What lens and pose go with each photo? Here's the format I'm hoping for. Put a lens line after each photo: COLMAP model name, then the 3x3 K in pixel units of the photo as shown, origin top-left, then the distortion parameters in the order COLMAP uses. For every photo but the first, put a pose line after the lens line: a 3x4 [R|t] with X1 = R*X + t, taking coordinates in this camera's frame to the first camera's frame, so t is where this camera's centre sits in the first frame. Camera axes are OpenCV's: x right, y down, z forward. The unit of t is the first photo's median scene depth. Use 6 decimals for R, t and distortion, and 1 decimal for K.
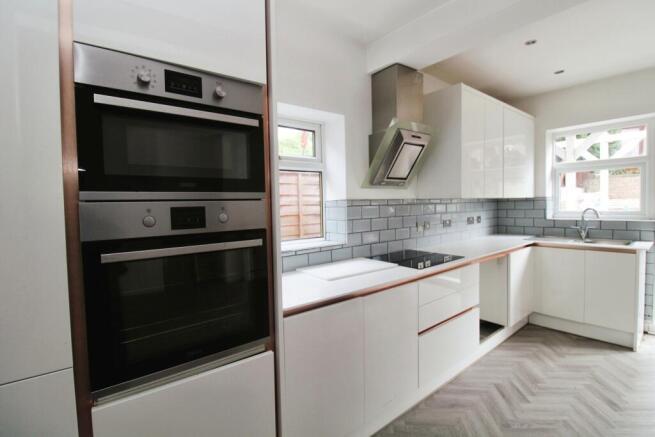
lens RADIAL K [[315.3, 0, 330.1], [0, 315.3, 218.9], [0, 0, 1]] dist [-0.004524, -0.001858]
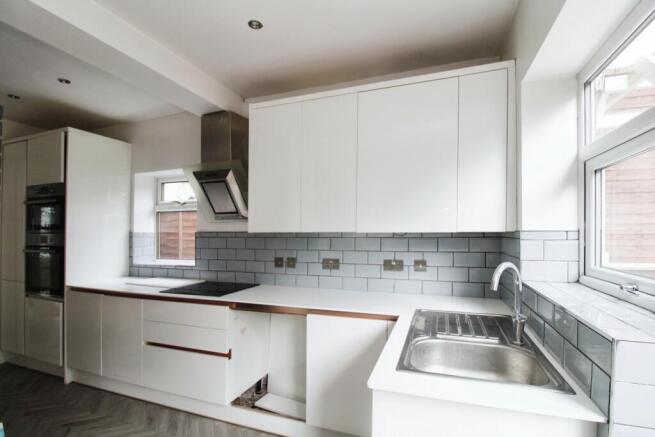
lens RADIAL K [[315.3, 0, 317.0], [0, 315.3, 231.8], [0, 0, 1]] dist [-0.004524, -0.001858]
pose [[0.482365, 0.017821, -0.875789, 1.261762], [-0.047409, 0.998859, -0.005787, -0.070642], [0.874686, 0.044312, 0.482660, 0.729229]]
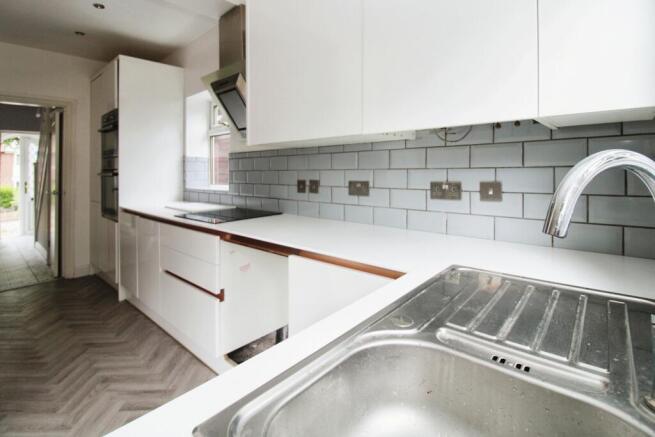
lens RADIAL K [[315.3, 0, 315.9], [0, 315.3, 172.9], [0, 0, 1]] dist [-0.004524, -0.001858]
pose [[0.135908, 0.031690, -0.990215, 1.114600], [-0.038144, 0.998915, 0.026733, -0.029689], [0.989987, 0.034137, 0.136969, 1.040793]]
